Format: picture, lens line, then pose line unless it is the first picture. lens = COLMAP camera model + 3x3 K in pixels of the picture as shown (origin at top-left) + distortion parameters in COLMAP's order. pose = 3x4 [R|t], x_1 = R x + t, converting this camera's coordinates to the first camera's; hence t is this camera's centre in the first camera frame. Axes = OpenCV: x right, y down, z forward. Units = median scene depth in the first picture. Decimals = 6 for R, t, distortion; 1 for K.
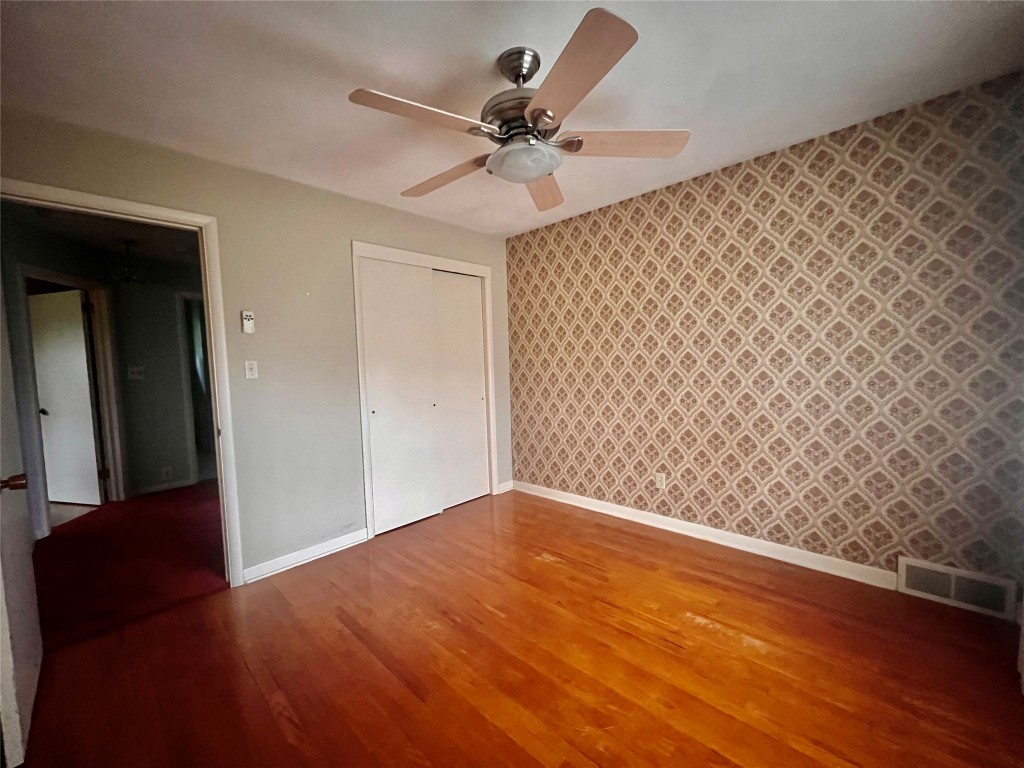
lens RADIAL K [[408.0, 0, 531.4], [0, 408.0, 386.6], [0, 0, 1]] dist [0.000753, 0.000071]
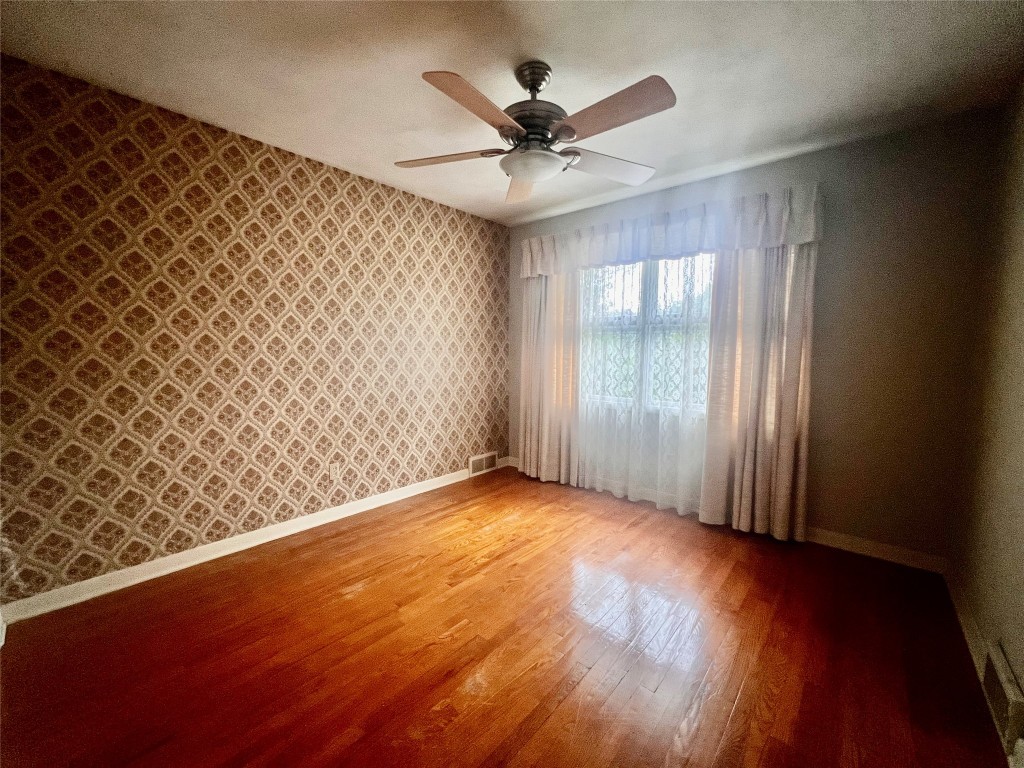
lens RADIAL K [[410.2, 0, 511.5], [0, 410.2, 380.0], [0, 0, 1]] dist [-0.000400, -0.000020]
pose [[-0.027200, -0.054088, 0.998166, -0.751005], [0.045119, 0.997451, 0.055279, -0.021674], [-0.998611, 0.046539, -0.024690, 0.690507]]
